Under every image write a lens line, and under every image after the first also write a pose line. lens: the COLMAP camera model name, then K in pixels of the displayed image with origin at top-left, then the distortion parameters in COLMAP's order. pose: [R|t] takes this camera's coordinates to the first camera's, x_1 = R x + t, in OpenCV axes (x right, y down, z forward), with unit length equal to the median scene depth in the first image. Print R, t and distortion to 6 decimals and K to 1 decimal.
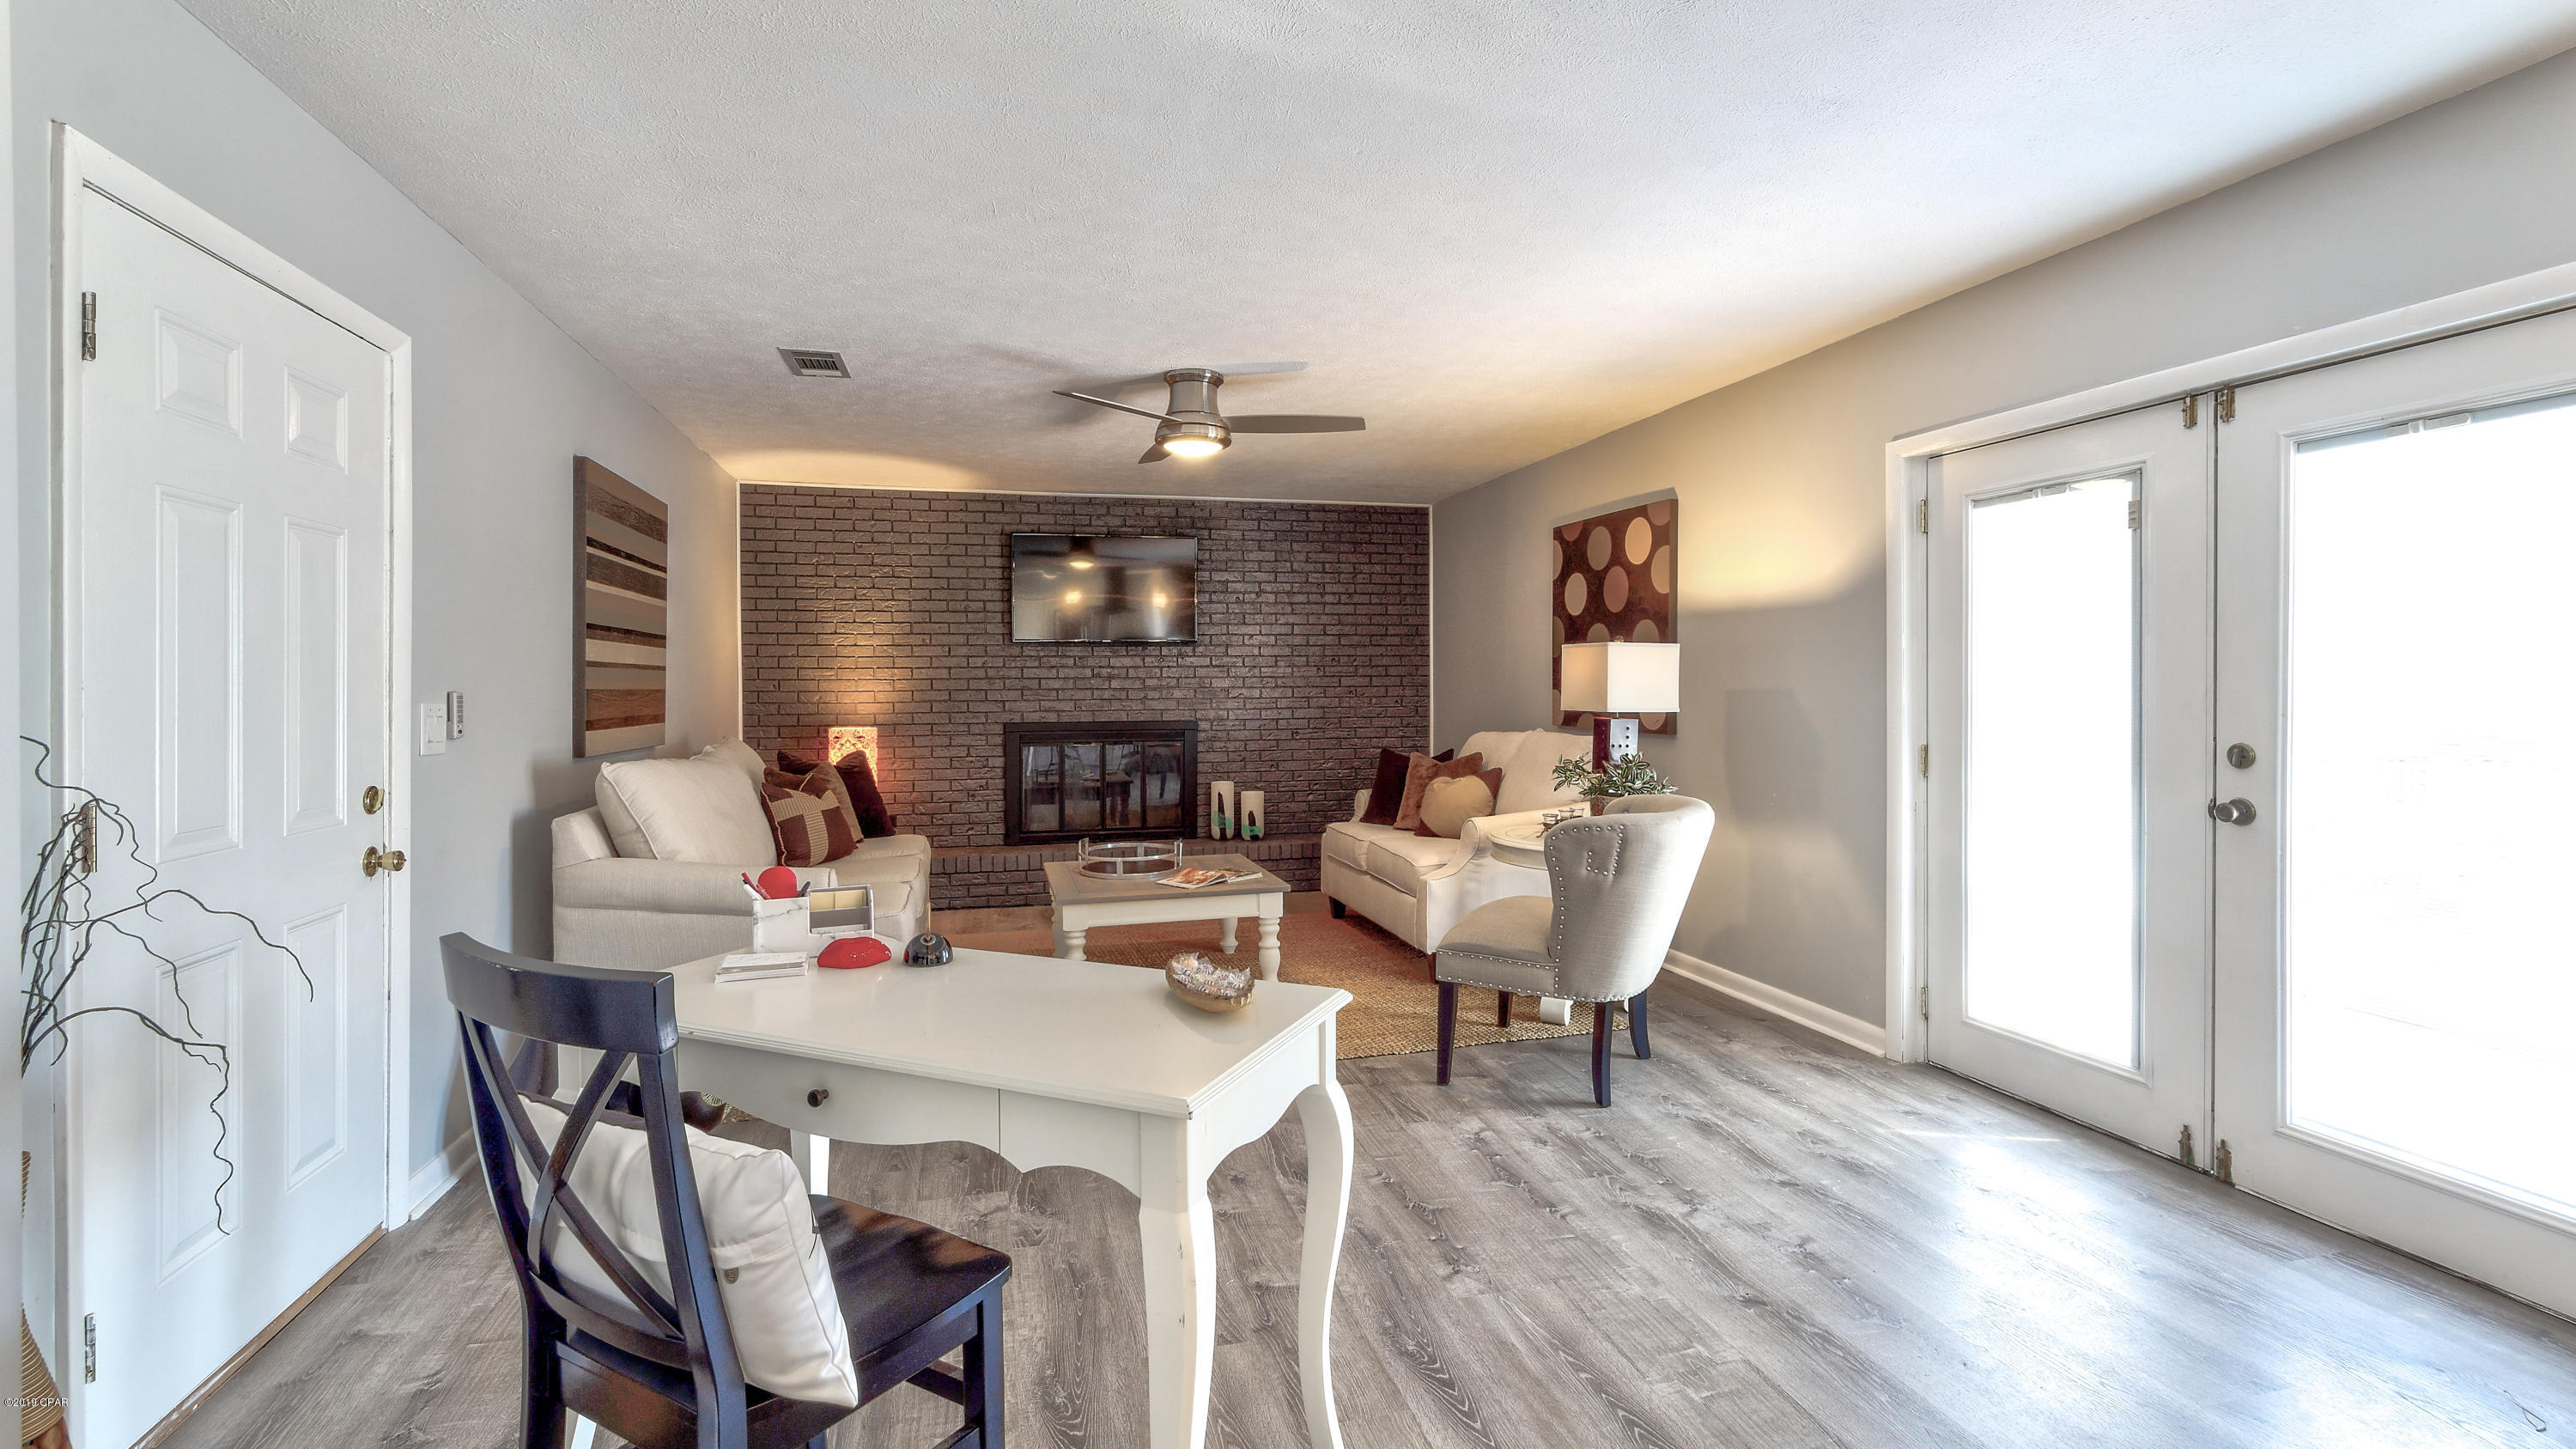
lens RADIAL K [[1149.1, 0, 1288.4], [0, 1149.1, 697.4], [0, 0, 1]] dist [-0.004615, 0.004529]
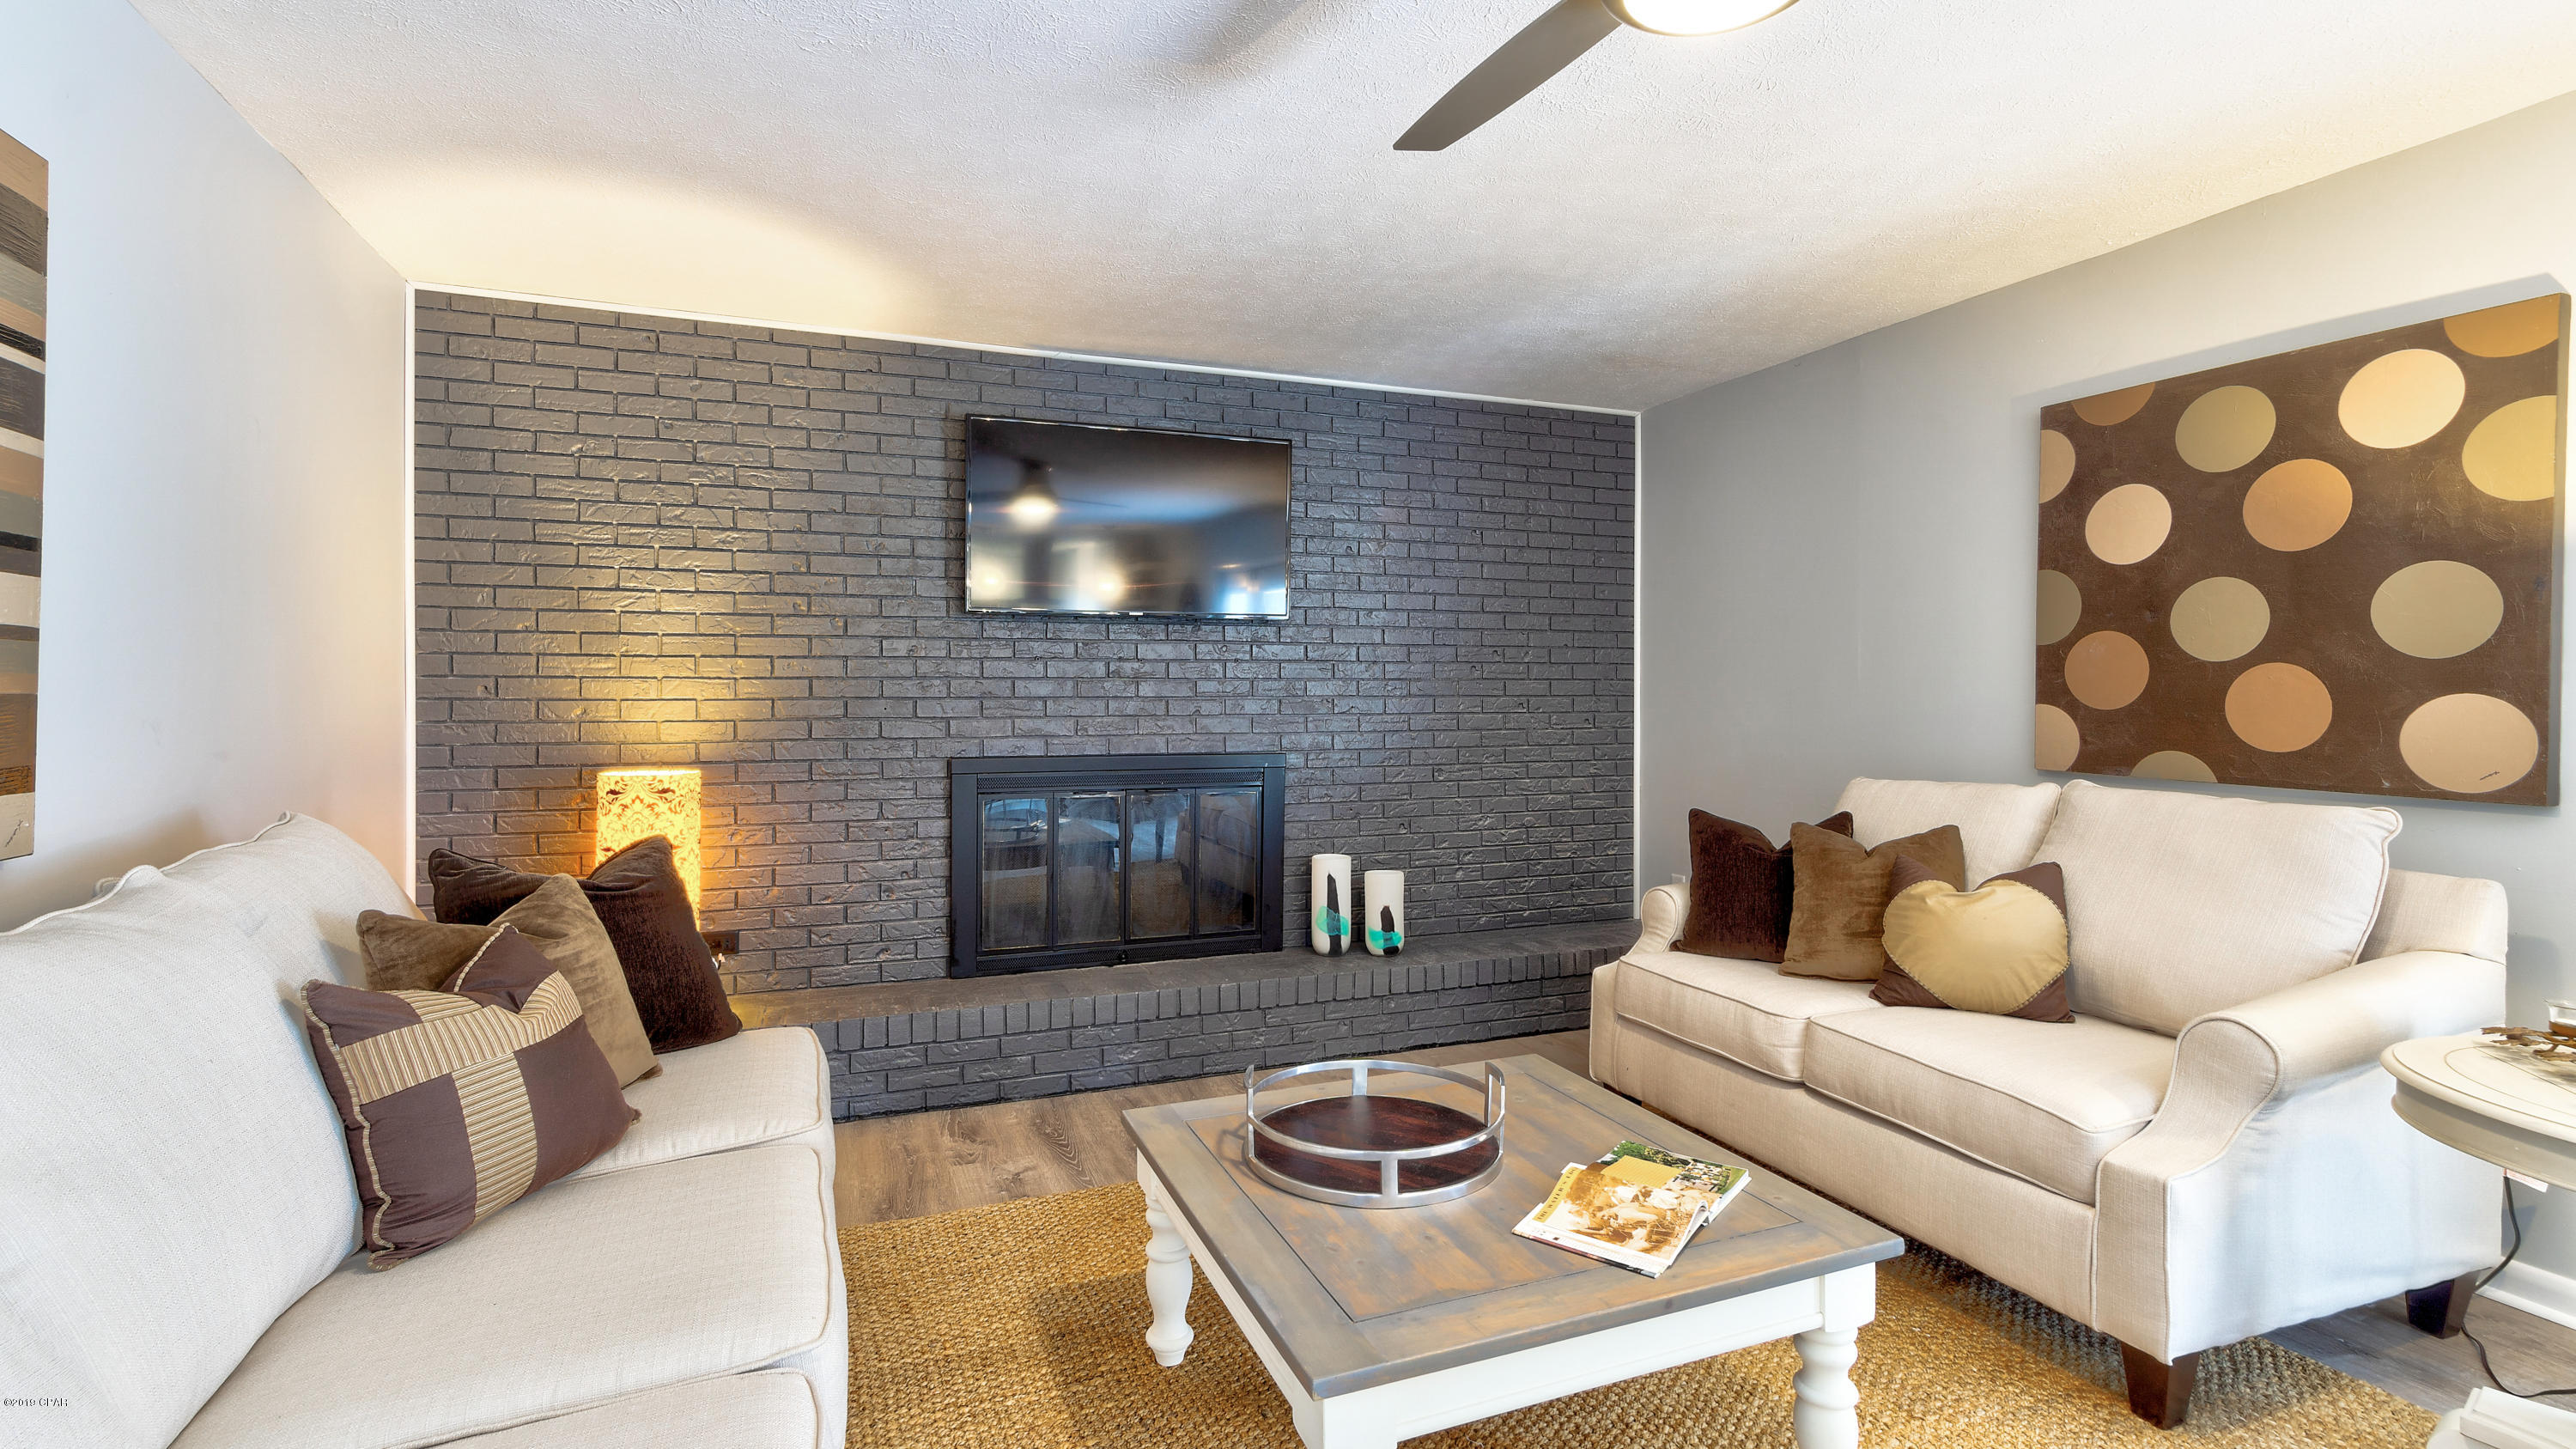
lens RADIAL K [[1064.2, 0, 1299.9], [0, 1064.2, 699.4], [0, 0, 1]] dist [-0.001834, -0.001190]
pose [[0.986522, 0.005170, 0.163548, -0.164906], [-0.004416, 0.999978, -0.004974, -0.004238], [-0.163570, 0.004185, 0.986523, 0.466956]]
